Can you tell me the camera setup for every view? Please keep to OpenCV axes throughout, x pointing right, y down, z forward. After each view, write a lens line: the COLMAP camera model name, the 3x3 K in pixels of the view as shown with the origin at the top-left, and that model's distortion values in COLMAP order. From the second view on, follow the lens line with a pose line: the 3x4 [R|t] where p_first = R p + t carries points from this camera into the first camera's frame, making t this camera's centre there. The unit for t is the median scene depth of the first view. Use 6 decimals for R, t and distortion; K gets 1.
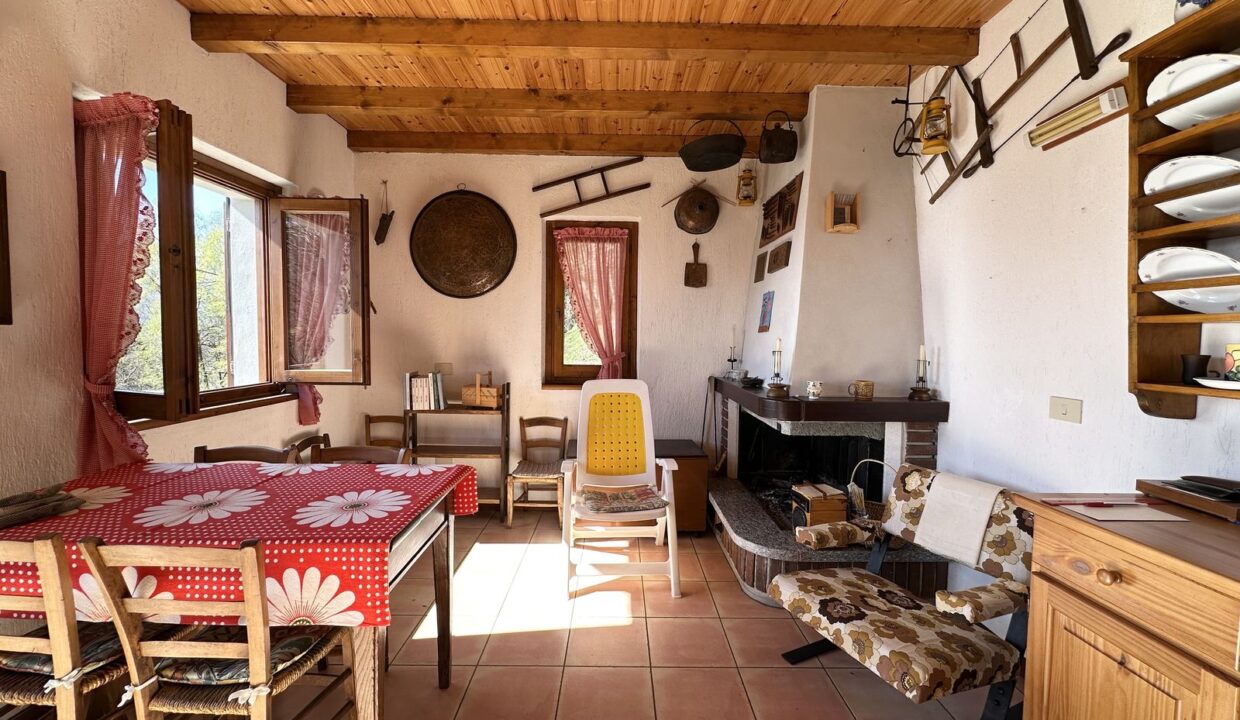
lens RADIAL K [[494.6, 0, 620.0], [0, 494.6, 360.0], [0, 0, 1]] dist [-0.000937, -0.000641]
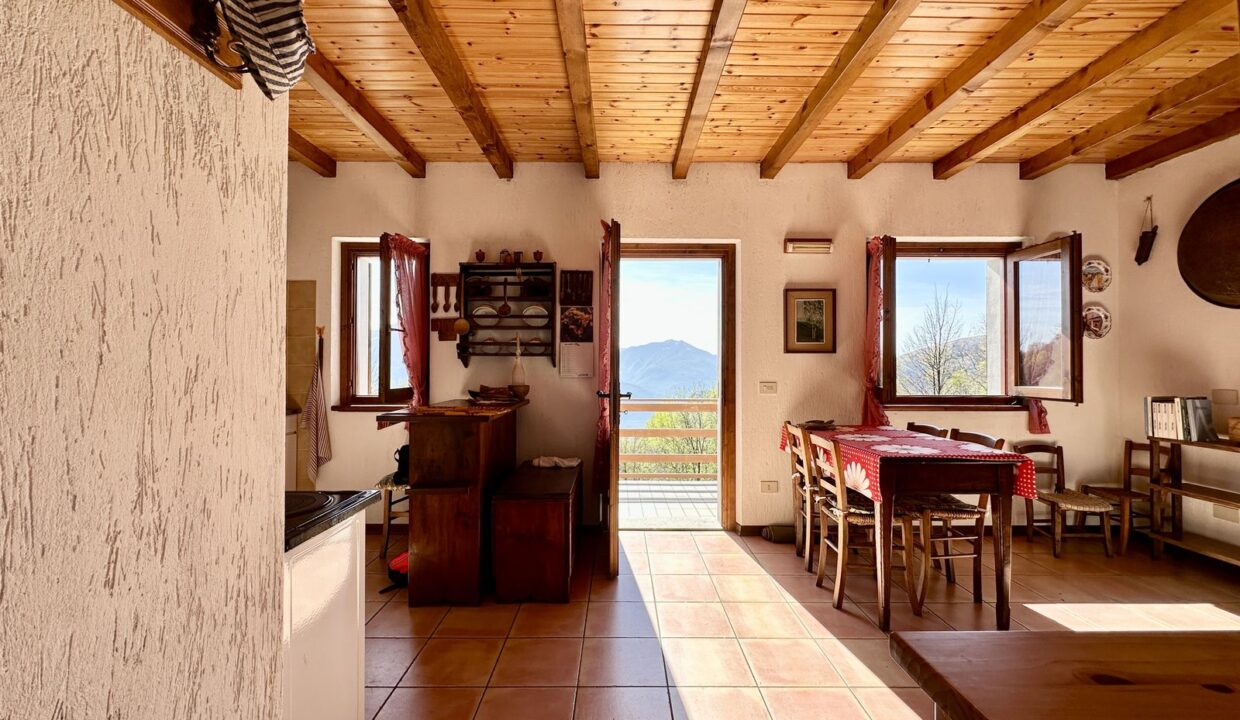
lens RADIAL K [[494.6, 0, 620.0], [0, 494.6, 360.0], [0, 0, 1]] dist [-0.000937, -0.000641]
pose [[-0.001921, -0.025737, -0.999667, 0.655280], [-0.053915, 0.998217, -0.025596, 0.044584], [0.998544, 0.053848, -0.003305, -0.004193]]
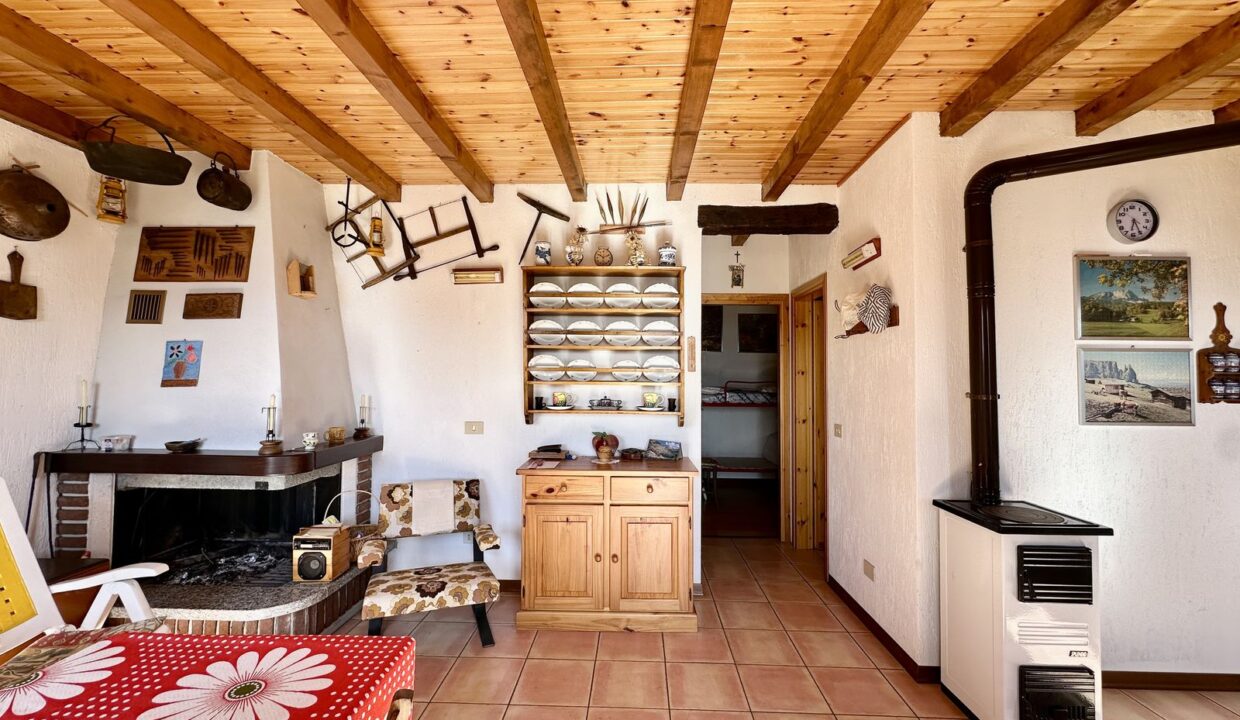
lens RADIAL K [[494.6, 0, 620.0], [0, 494.6, 360.0], [0, 0, 1]] dist [-0.000937, -0.000641]
pose [[0.042794, 0.022535, 0.998830, -0.643252], [0.044062, 0.998730, -0.024421, -0.058452], [-0.998112, 0.045055, 0.041747, 0.247149]]
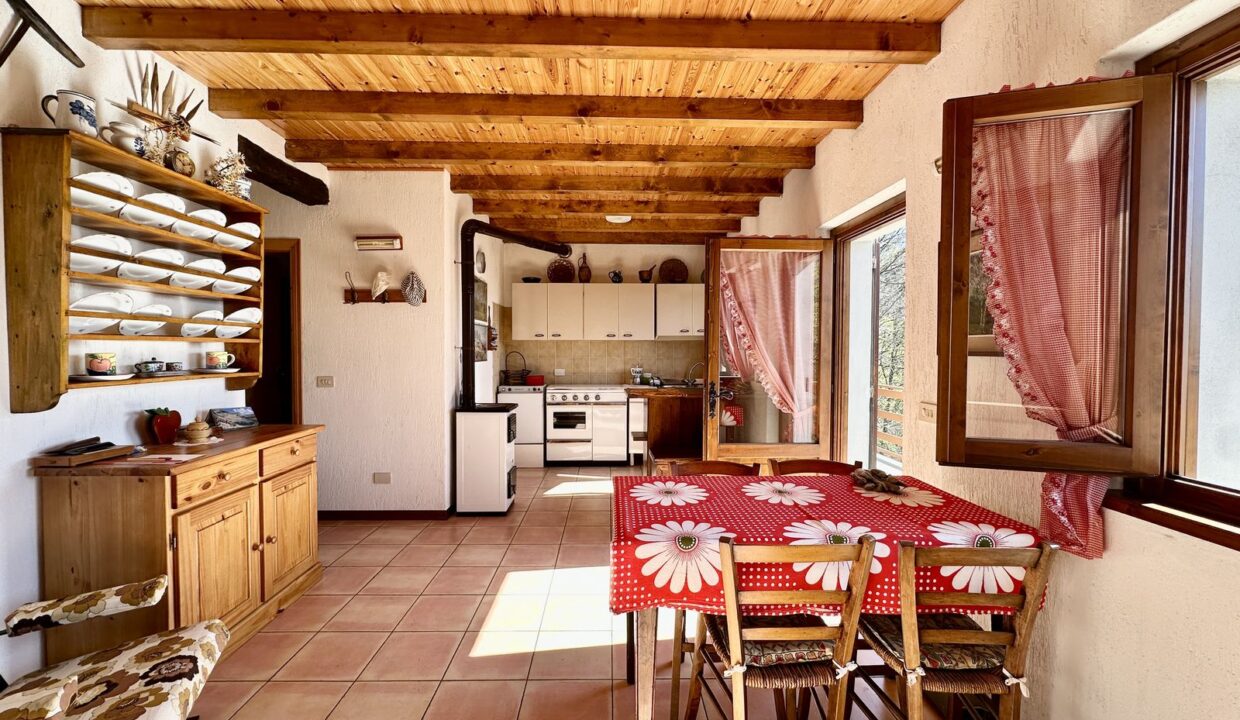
lens RADIAL K [[495.3, 0, 617.8], [0, 495.3, 360.5], [0, 0, 1]] dist [0.001289, 0.000489]
pose [[-0.999741, -0.017627, -0.014385, -0.206234], [-0.018667, 0.996954, 0.075720, -0.076153], [0.013007, 0.075969, -0.997025, 1.225680]]
